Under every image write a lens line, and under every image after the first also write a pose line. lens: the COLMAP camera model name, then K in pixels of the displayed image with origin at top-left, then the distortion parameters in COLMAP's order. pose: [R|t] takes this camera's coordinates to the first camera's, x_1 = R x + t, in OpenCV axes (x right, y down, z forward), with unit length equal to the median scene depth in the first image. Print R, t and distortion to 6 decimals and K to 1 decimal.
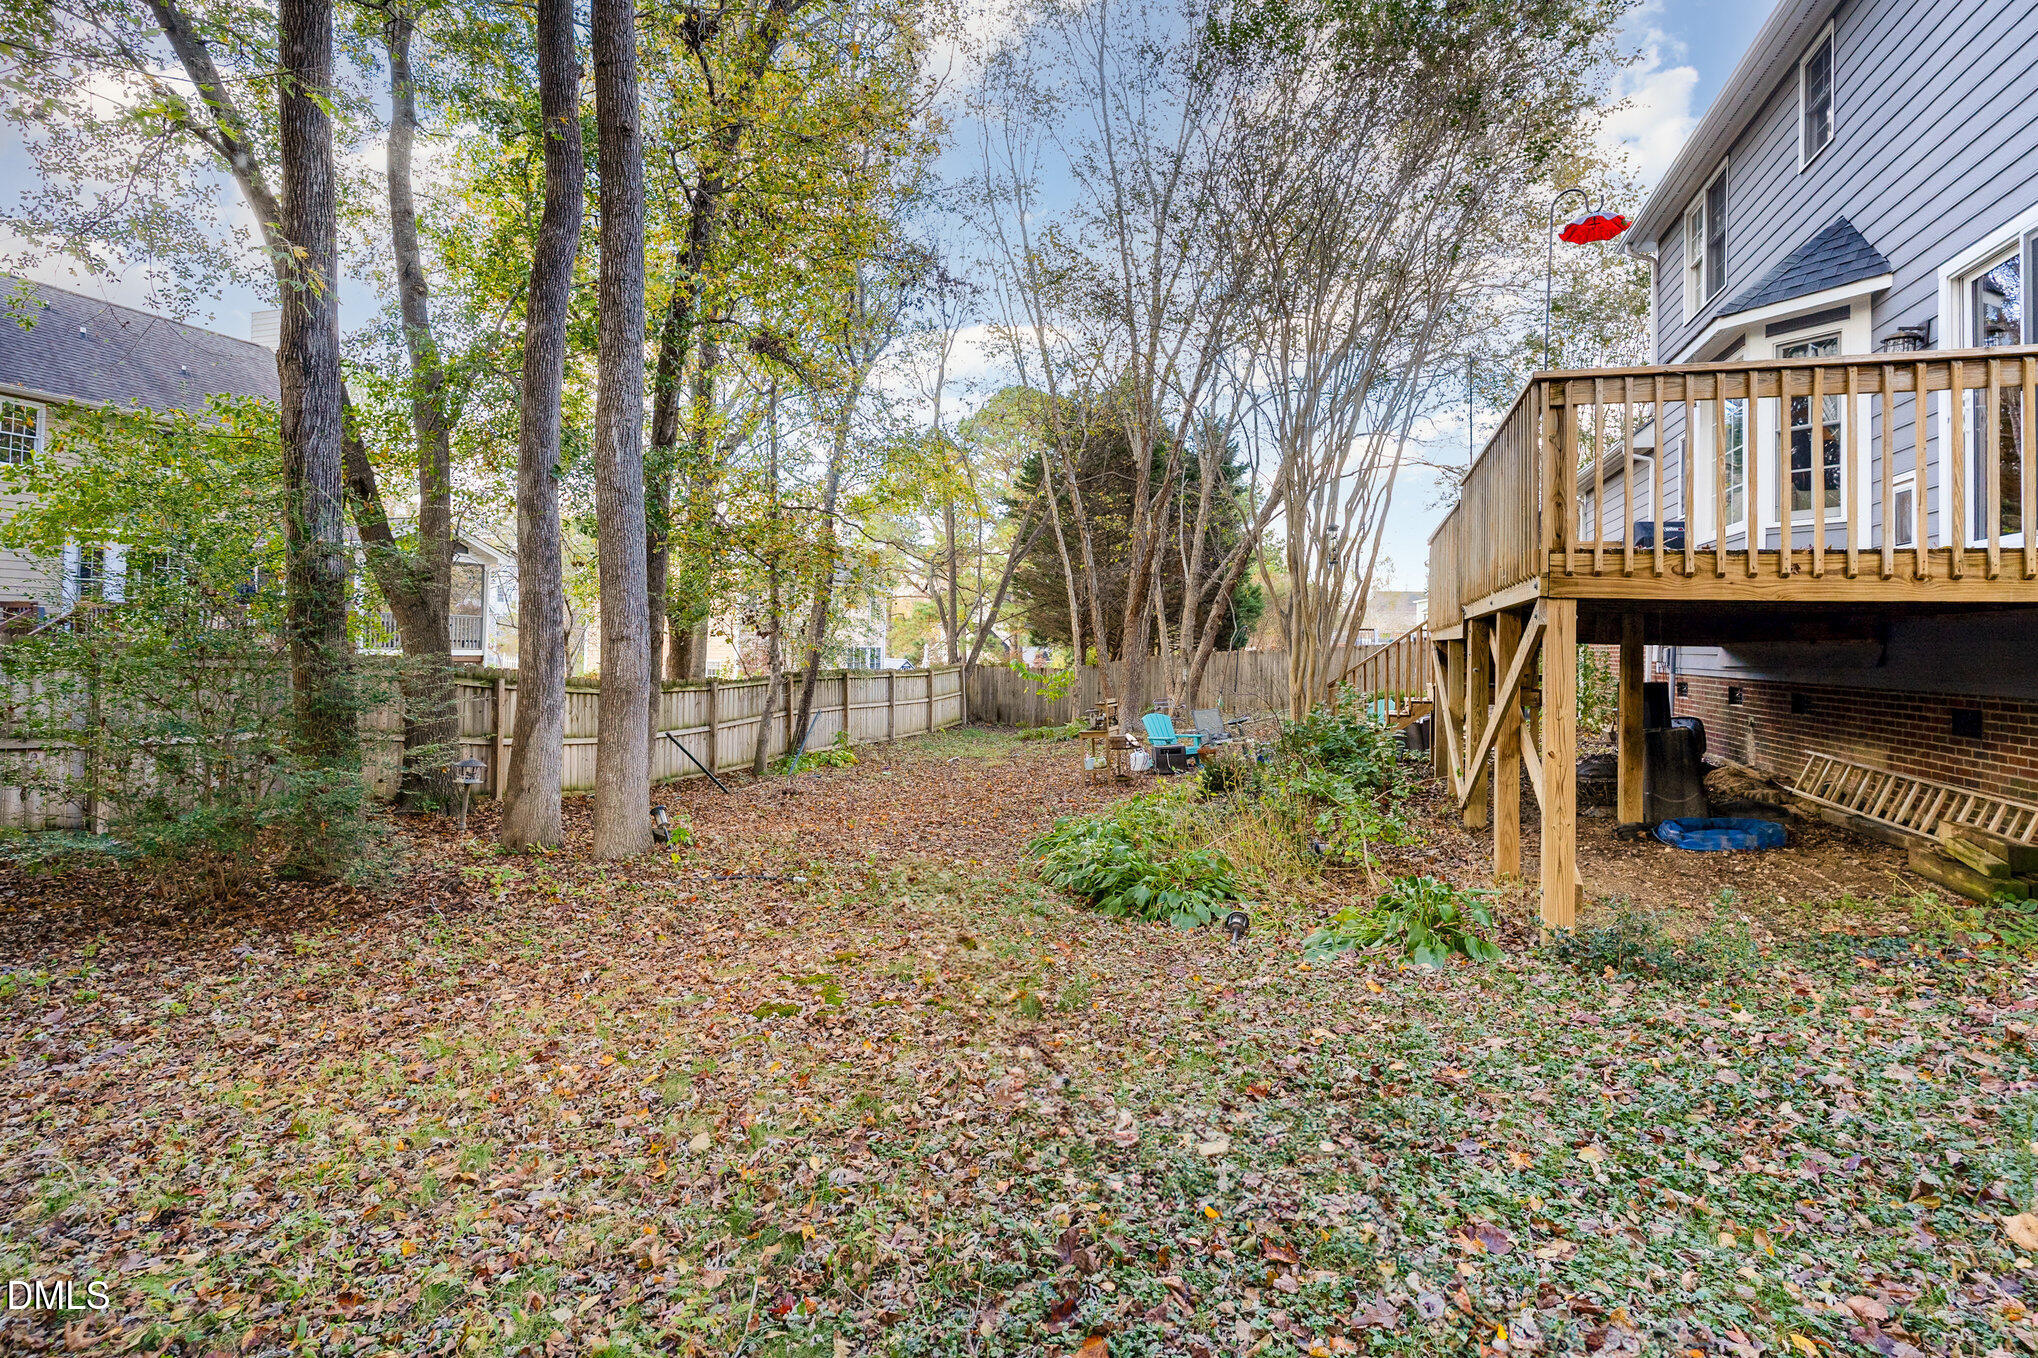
lens RADIAL K [[1015.6, 0, 1015.1], [0, 1015.6, 621.0], [0, 0, 1]] dist [0.004801, 0.000337]
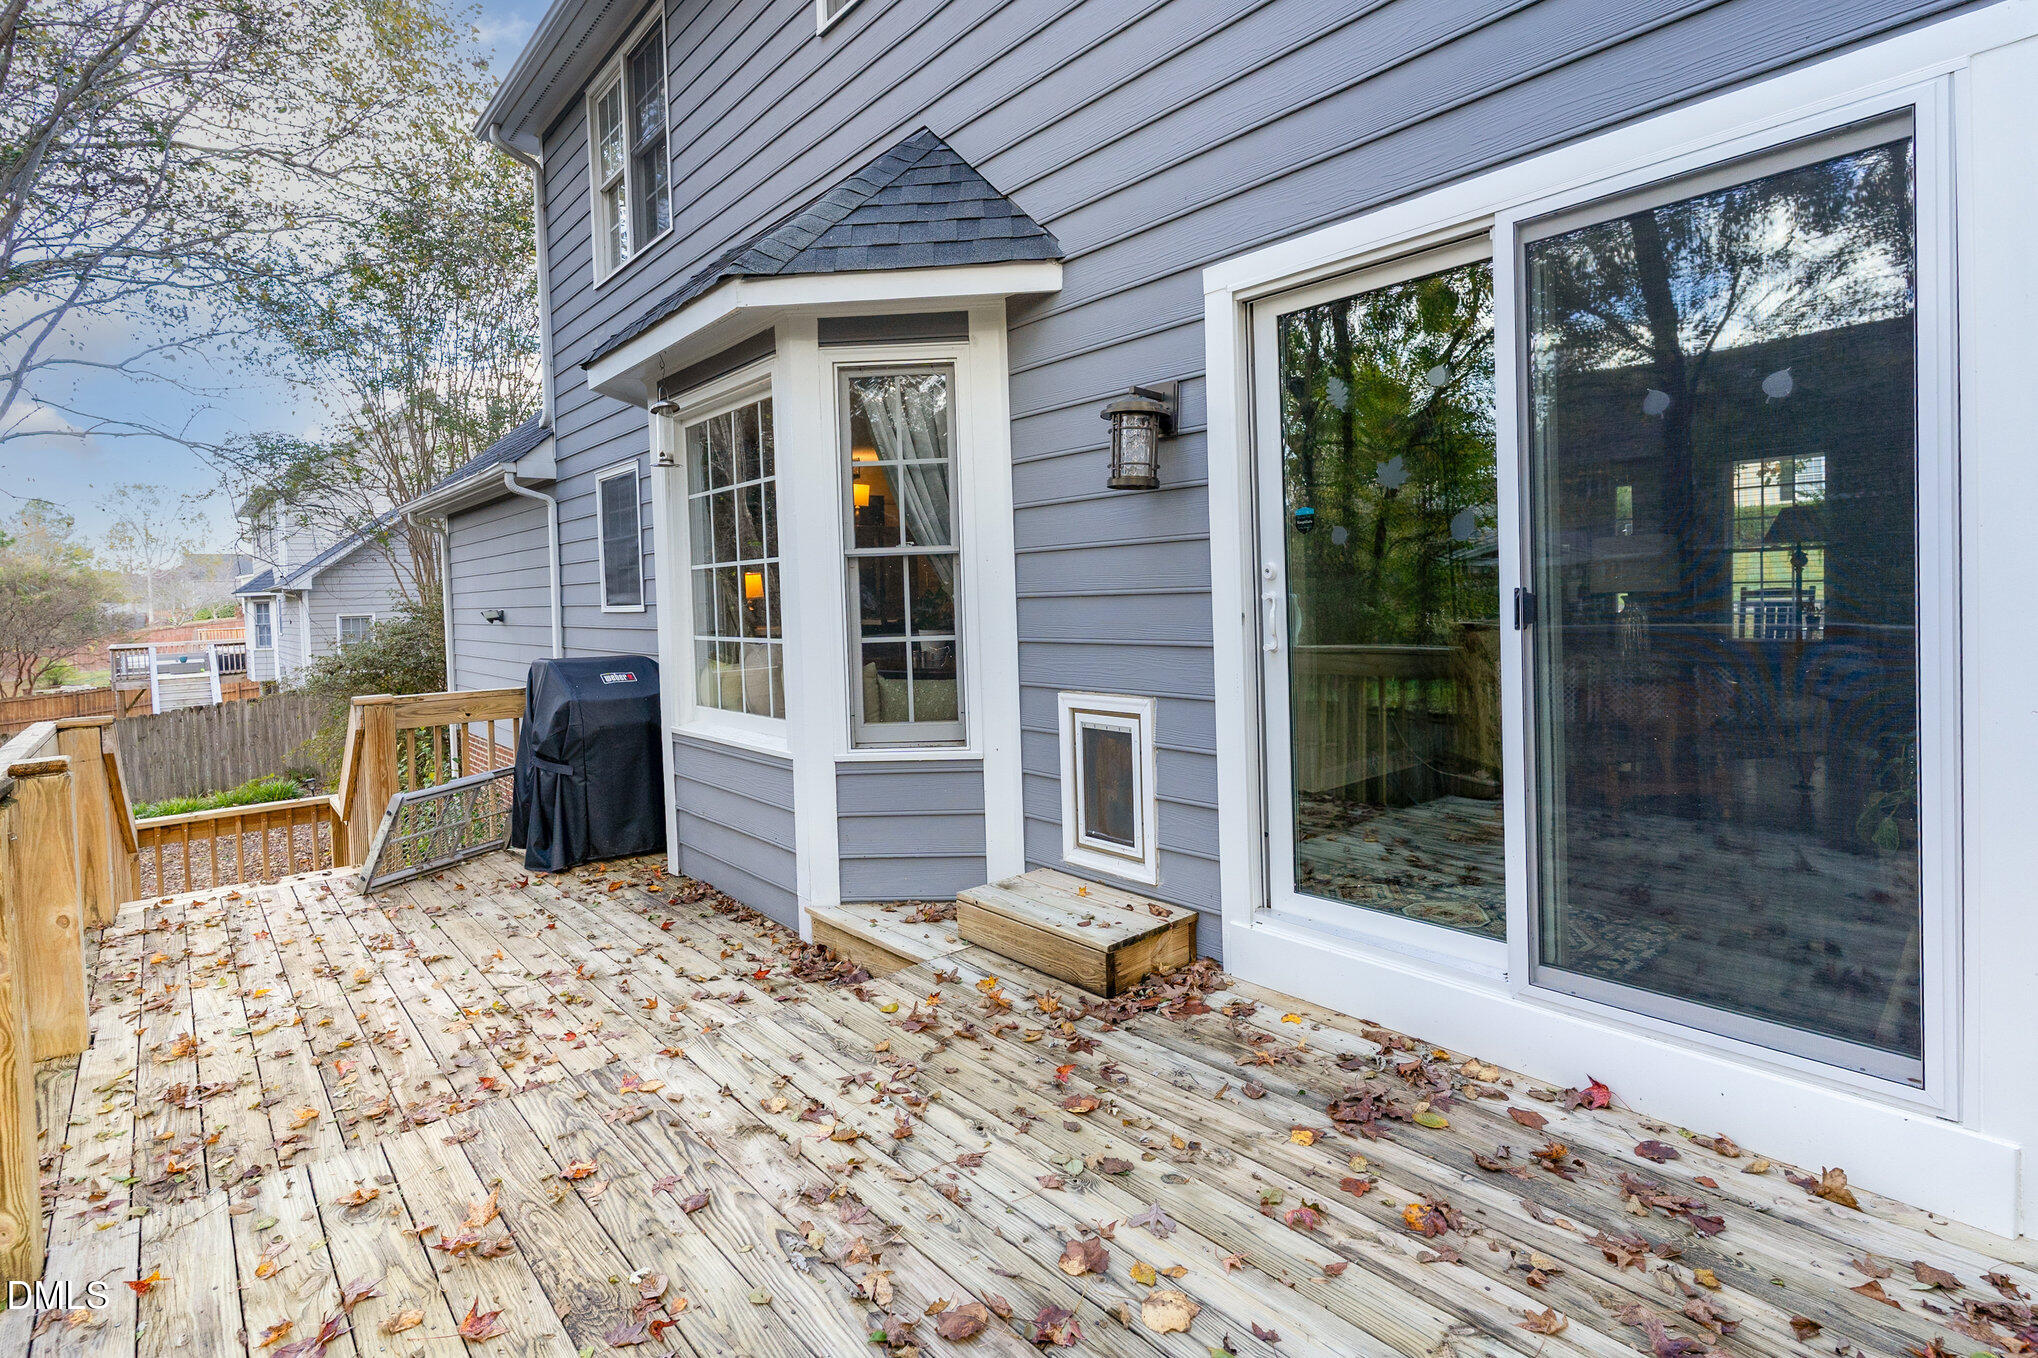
lens RADIAL K [[1015.6, 0, 1015.1], [0, 1015.6, 621.0], [0, 0, 1]] dist [0.004801, 0.000337]
pose [[0.527385, -0.059077, 0.847570, 0.393913], [0.018507, 0.998142, 0.058057, -0.181843], [-0.849425, -0.014932, 0.527499, 0.689377]]
